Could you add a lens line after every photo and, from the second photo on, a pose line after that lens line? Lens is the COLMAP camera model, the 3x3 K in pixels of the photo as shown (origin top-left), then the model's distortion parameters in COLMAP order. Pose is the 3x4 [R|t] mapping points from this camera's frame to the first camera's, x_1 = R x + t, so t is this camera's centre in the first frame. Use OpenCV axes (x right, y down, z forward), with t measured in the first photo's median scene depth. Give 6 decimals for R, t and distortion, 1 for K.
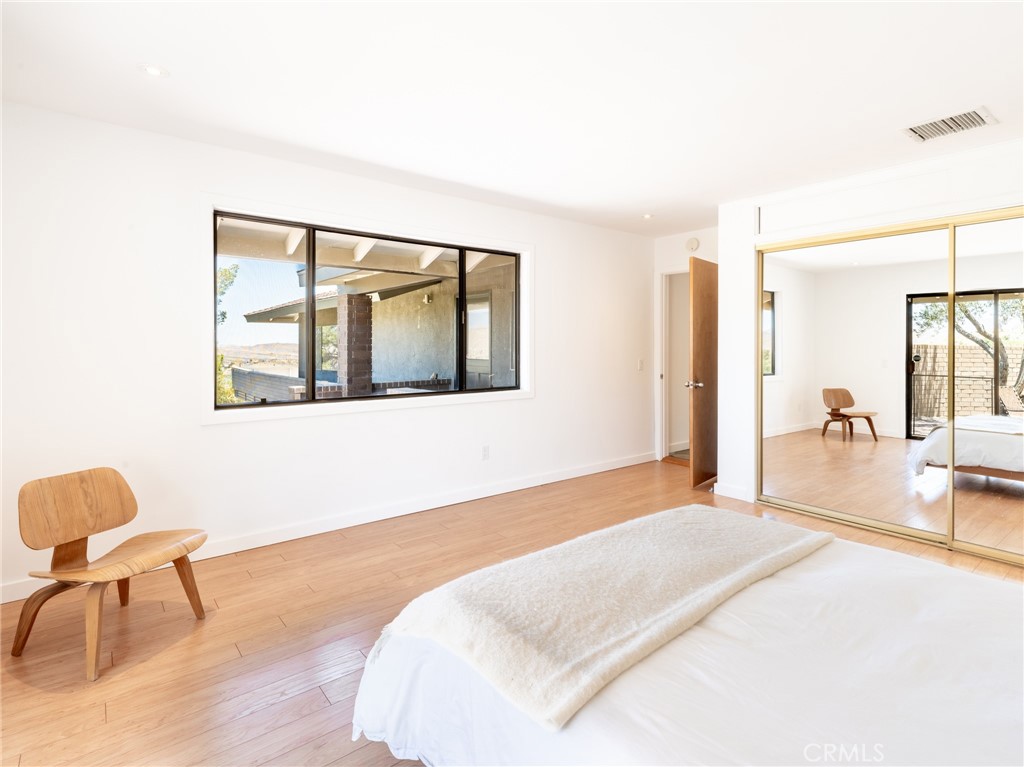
lens RADIAL K [[528.3, 0, 513.0], [0, 528.3, 344.8], [0, 0, 1]] dist [0.000300, -0.000113]
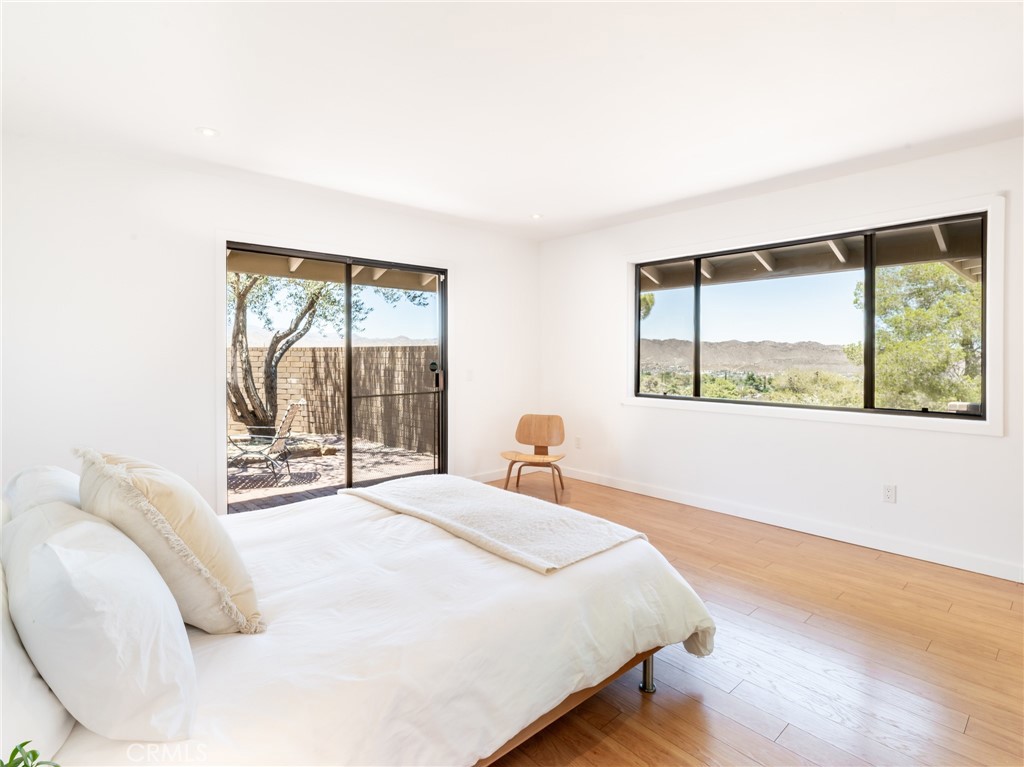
lens RADIAL K [[522.6, 0, 507.5], [0, 522.6, 358.2], [0, 0, 1]] dist [-0.002562, -0.001010]
pose [[0.044510, 0.002625, -0.999005, 0.917984], [-0.000419, 0.999997, 0.002609, 0.010469], [0.999009, 0.000302, 0.044511, 0.573838]]
